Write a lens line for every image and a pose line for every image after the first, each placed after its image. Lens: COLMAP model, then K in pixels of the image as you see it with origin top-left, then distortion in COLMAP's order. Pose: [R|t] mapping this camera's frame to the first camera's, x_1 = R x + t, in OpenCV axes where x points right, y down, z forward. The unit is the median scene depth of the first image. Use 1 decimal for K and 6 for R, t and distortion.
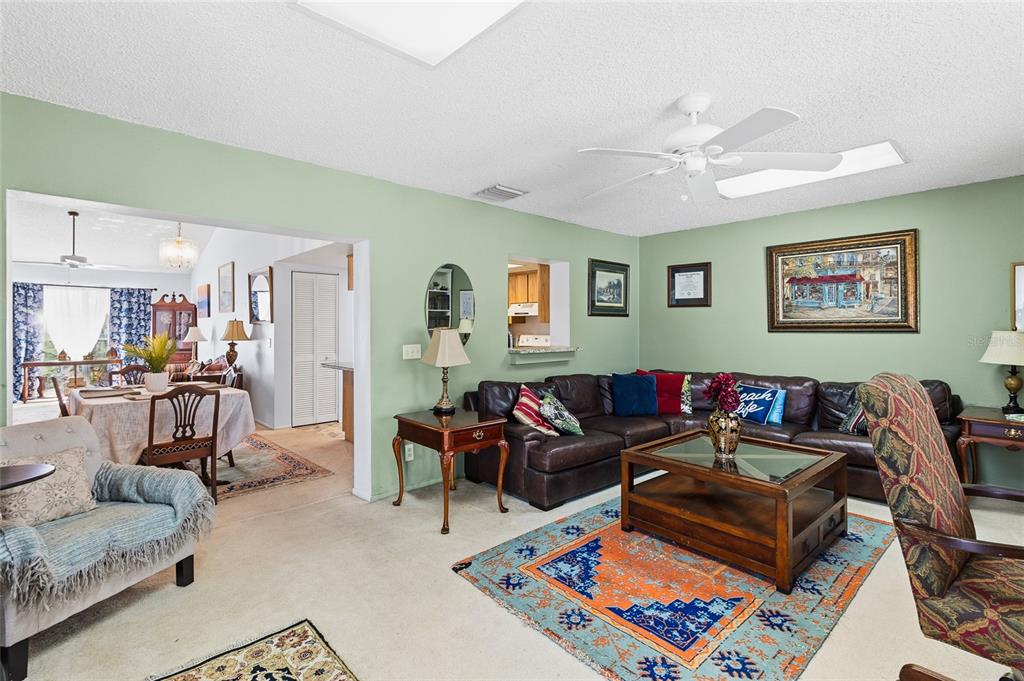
lens RADIAL K [[472.6, 0, 511.4], [0, 472.6, 326.2], [0, 0, 1]] dist [-0.001123, 0.000884]
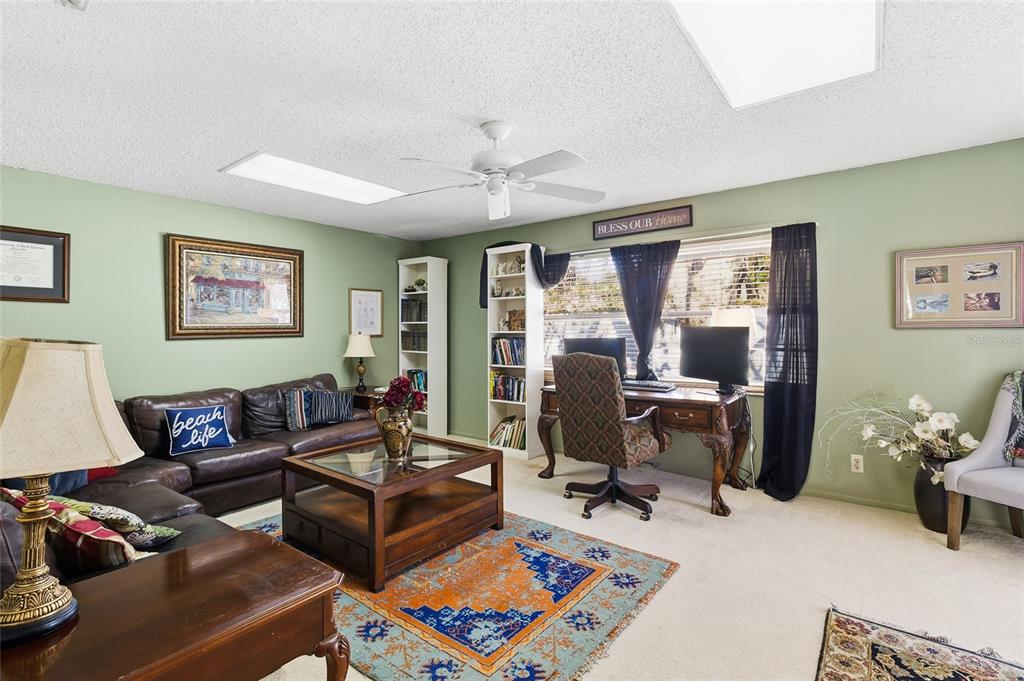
lens RADIAL K [[472.6, 0, 523.1], [0, 472.6, 330.0], [0, 0, 1]] dist [-0.001123, 0.000884]
pose [[-0.186000, 0.001193, 0.982549, -0.617543], [0.009550, 0.999954, 0.000593, 0.000918], [-0.982503, 0.009493, -0.186003, 0.971625]]
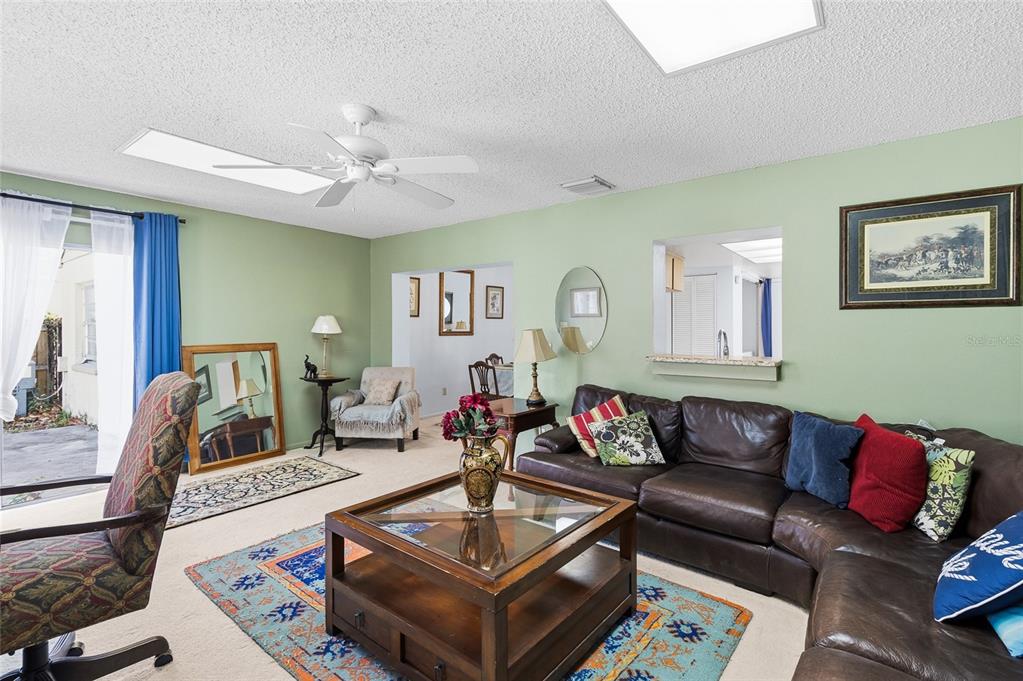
lens RADIAL K [[472.1, 0, 514.5], [0, 472.1, 328.2], [0, 0, 1]] dist [-0.001123, 0.000884]
pose [[0.166938, 0.003827, -0.985960, 1.244877], [0.005093, 0.999976, 0.004743, -0.007065], [0.985954, -0.005813, 0.166914, 0.984582]]
